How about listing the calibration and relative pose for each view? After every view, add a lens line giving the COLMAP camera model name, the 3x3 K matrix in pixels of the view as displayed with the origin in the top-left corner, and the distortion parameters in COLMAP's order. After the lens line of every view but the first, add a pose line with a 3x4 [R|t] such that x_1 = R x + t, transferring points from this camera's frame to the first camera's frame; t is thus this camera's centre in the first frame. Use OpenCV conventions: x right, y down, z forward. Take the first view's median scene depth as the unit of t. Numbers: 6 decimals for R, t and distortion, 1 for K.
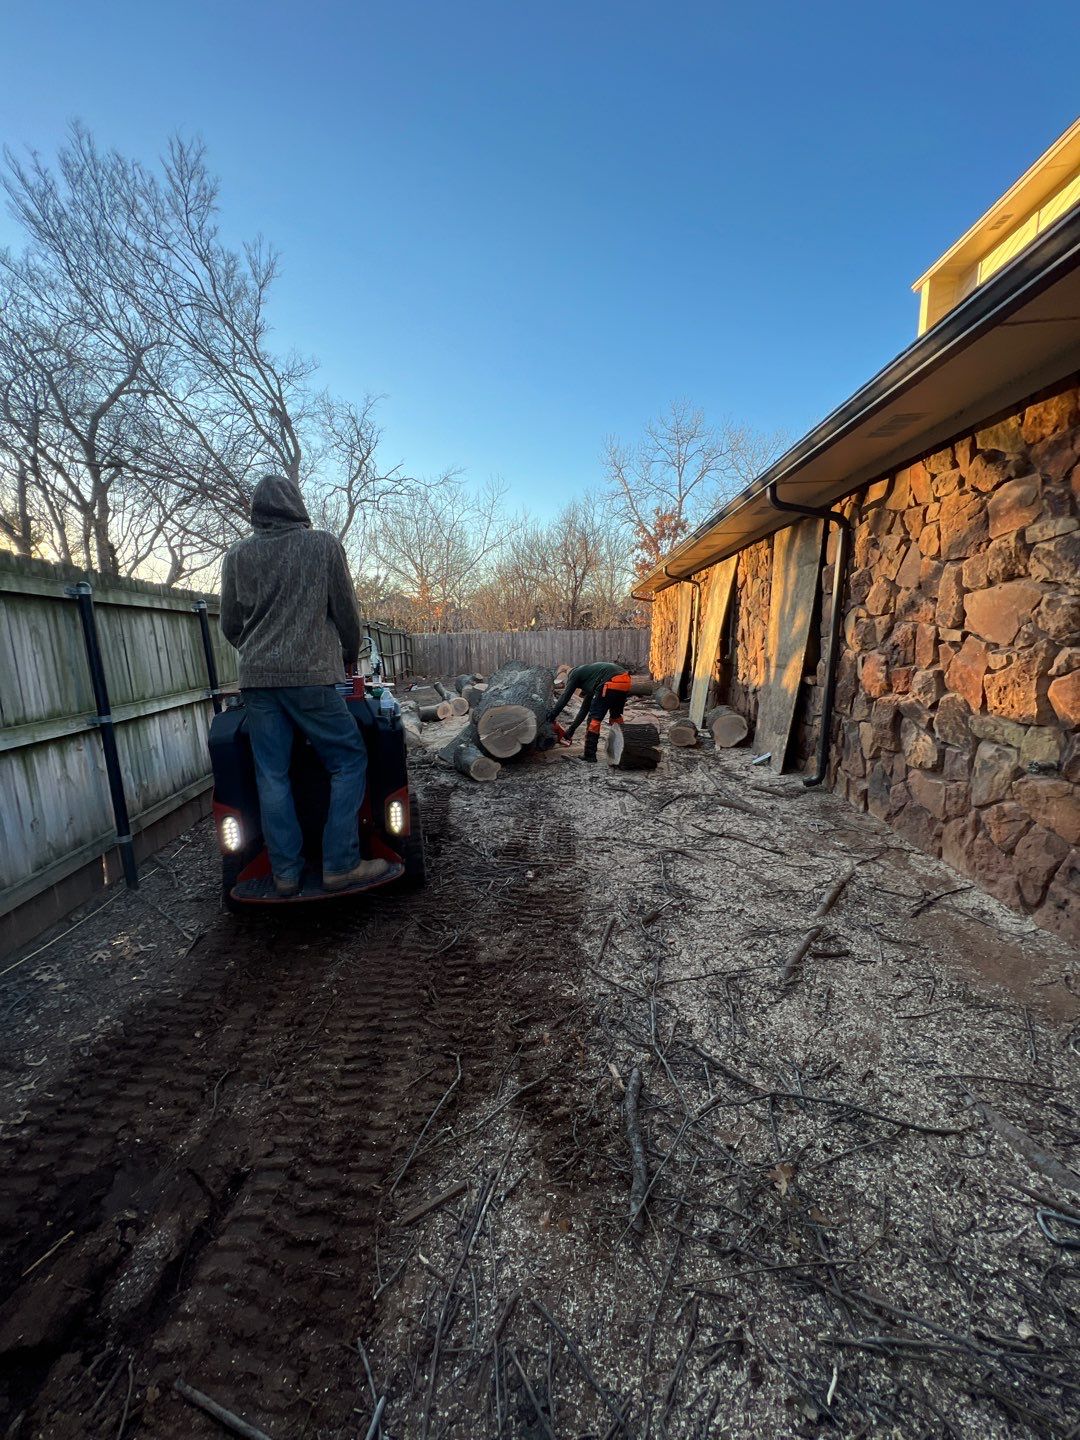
lens RADIAL K [[576.0, 0, 540.7], [0, 576.0, 719.0], [0, 0, 1]] dist [0.002242, 0.000393]
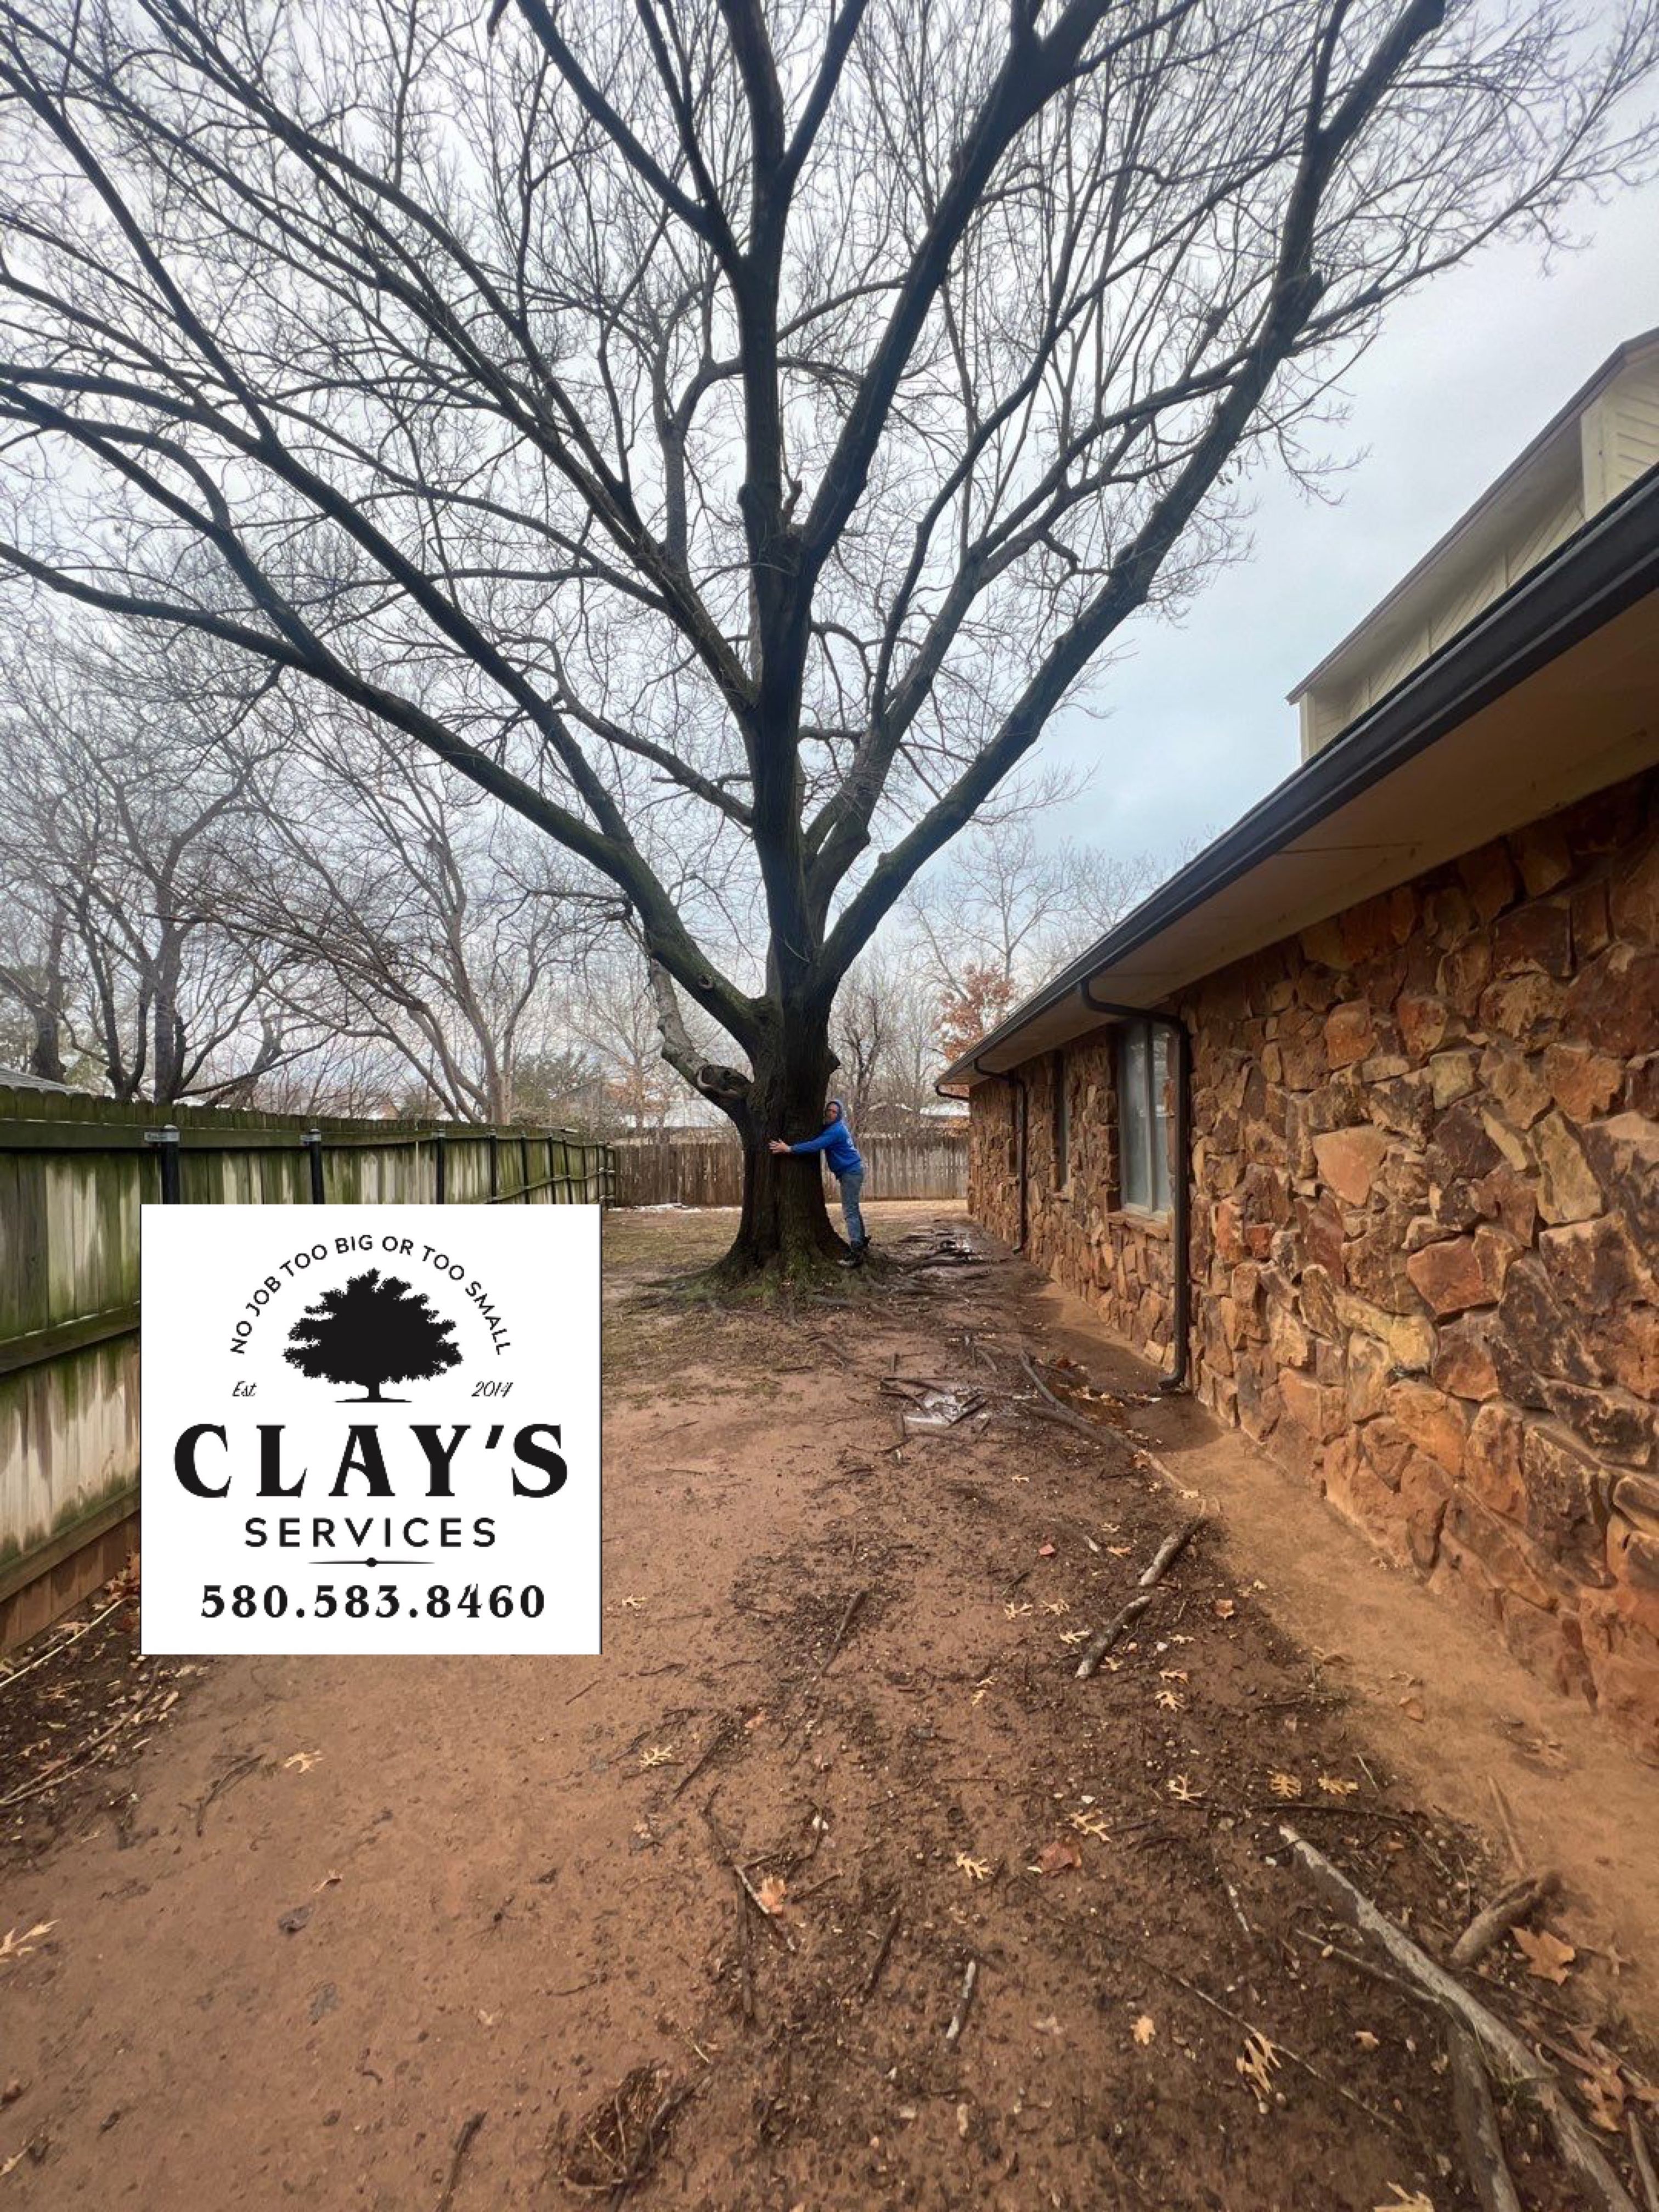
lens RADIAL K [[884.8, 0, 830.6], [0, 884.8, 1104.5], [0, 0, 1]] dist [0.002242, 0.000393]
pose [[0.999841, -0.003828, 0.017421, 0.043237], [0.006913, 0.983528, -0.180622, -0.032001], [-0.016443, 0.180713, 0.983398, -0.117851]]
